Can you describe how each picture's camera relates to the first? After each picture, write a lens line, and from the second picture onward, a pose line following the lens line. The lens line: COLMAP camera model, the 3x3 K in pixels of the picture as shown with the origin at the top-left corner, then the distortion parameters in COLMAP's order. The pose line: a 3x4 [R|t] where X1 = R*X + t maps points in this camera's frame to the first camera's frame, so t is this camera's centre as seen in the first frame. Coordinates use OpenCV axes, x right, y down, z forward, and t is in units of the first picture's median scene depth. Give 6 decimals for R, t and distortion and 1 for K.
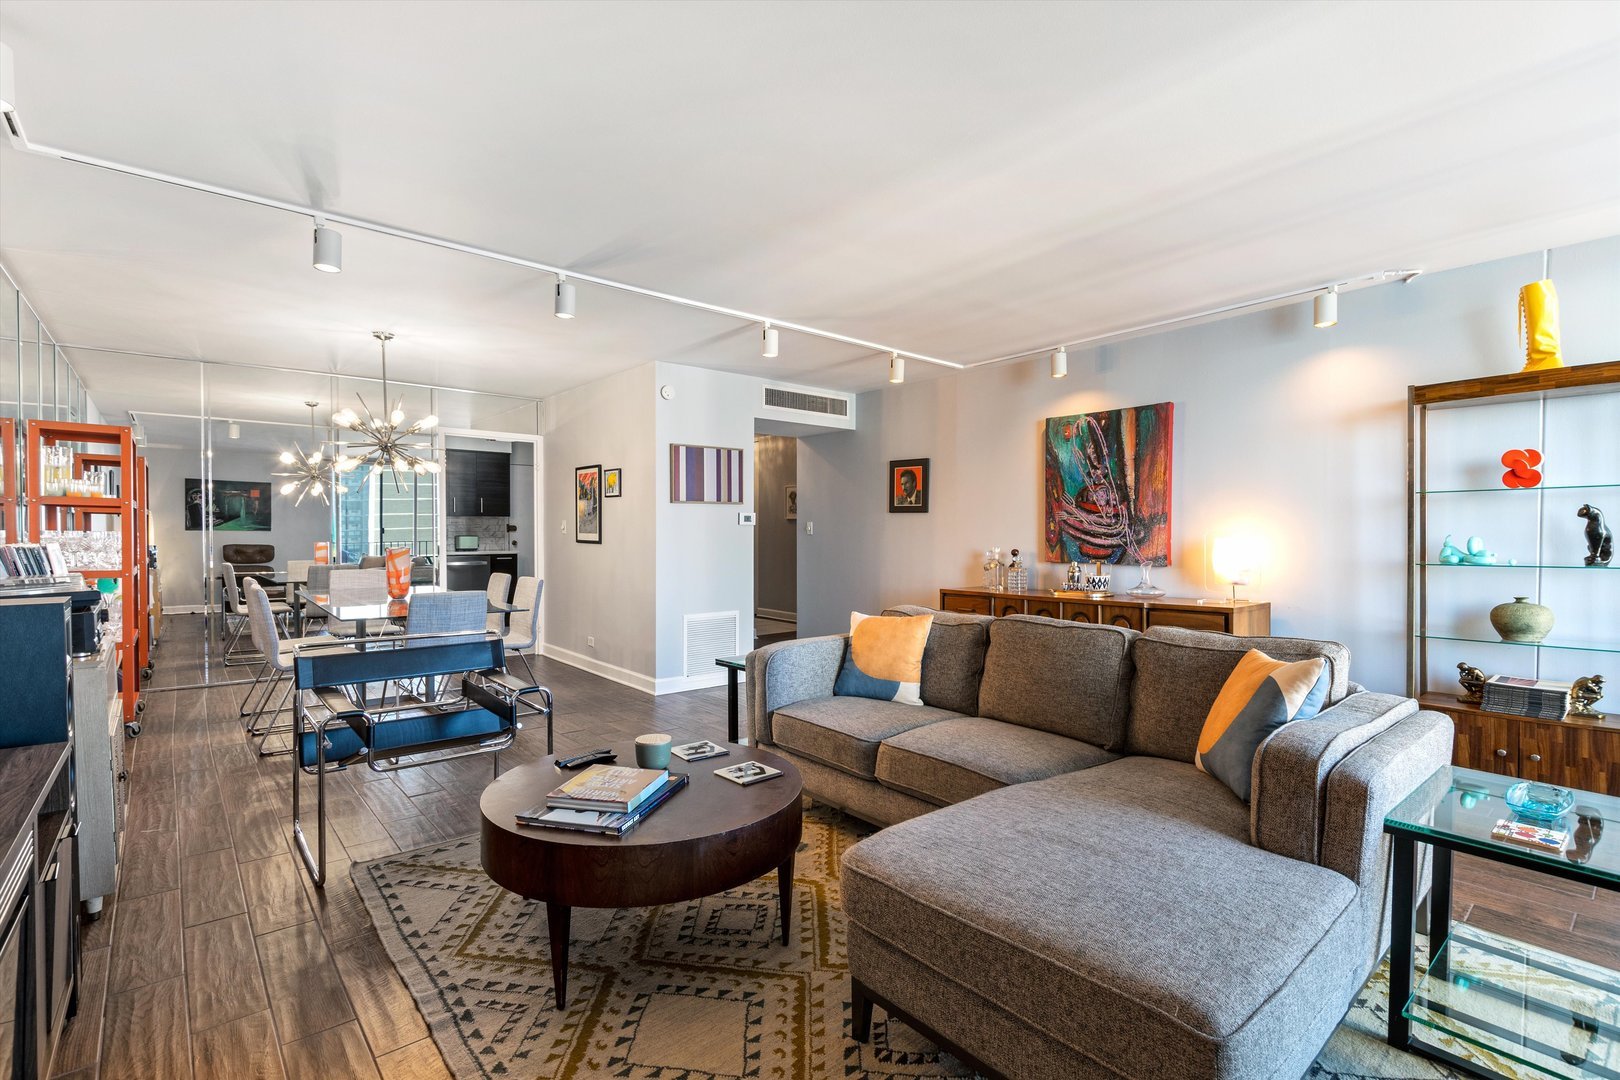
lens RADIAL K [[745.4, 0, 811.7], [0, 745.4, 545.1], [0, 0, 1]] dist [-0.001848, -0.000096]
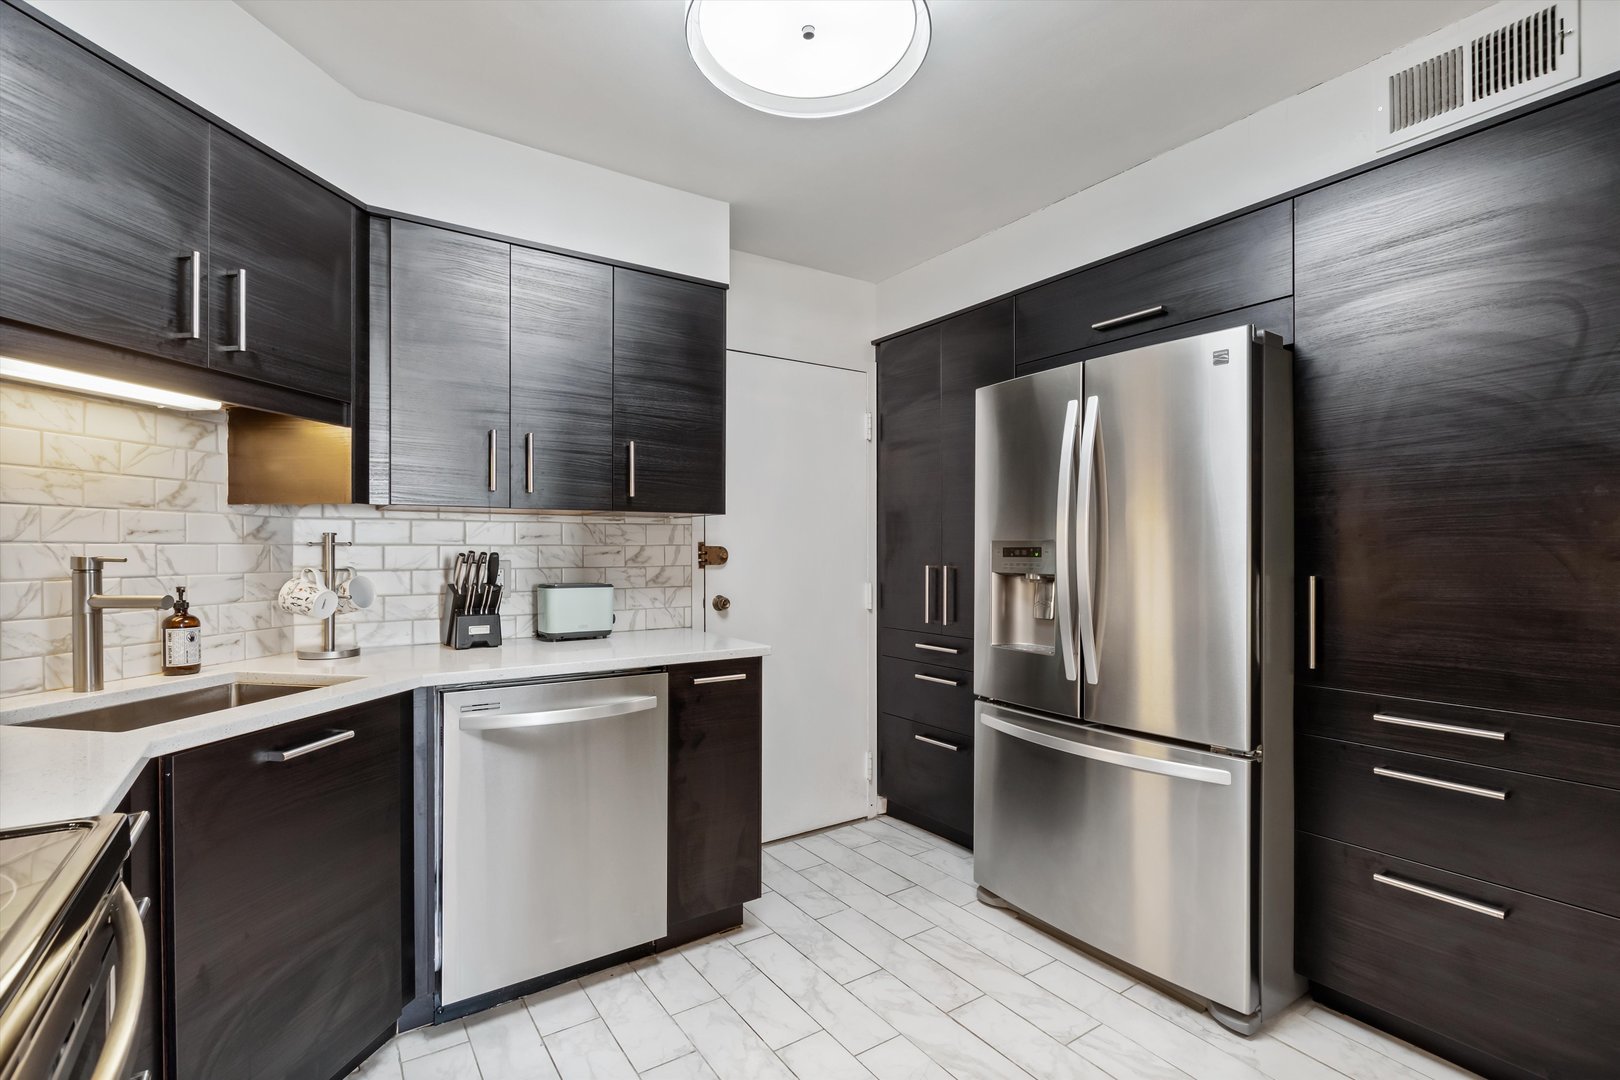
lens RADIAL K [[745.4, 0, 810.6], [0, 745.4, 547.8], [0, 0, 1]] dist [-0.001848, -0.000096]
pose [[0.993610, -0.000416, -0.112870, -0.383902], [-0.002266, 0.999718, -0.023637, -0.021951], [0.112848, 0.023742, 0.993329, 0.818133]]
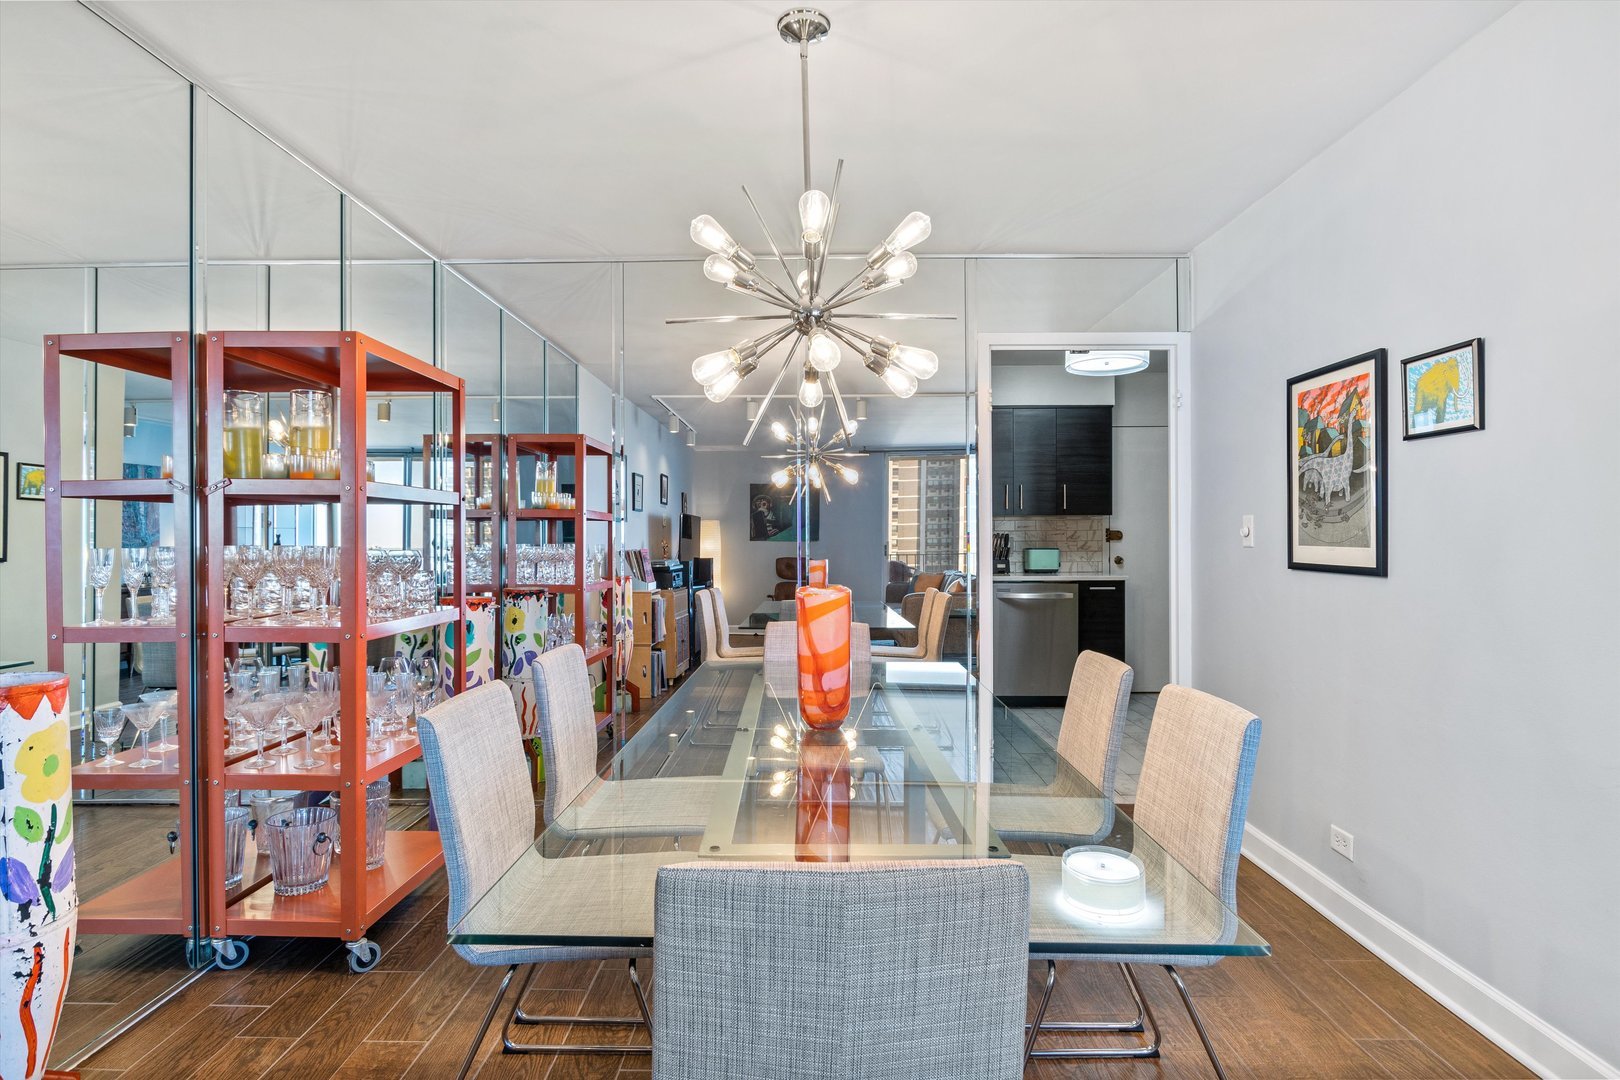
lens RADIAL K [[745.4, 0, 817.4], [0, 745.4, 544.0], [0, 0, 1]] dist [-0.001848, -0.000096]
pose [[0.733090, 0.000217, -0.680131, -0.201940], [-0.009291, 0.999910, -0.009695, -0.009230], [0.680068, 0.013426, 0.733026, 0.474007]]
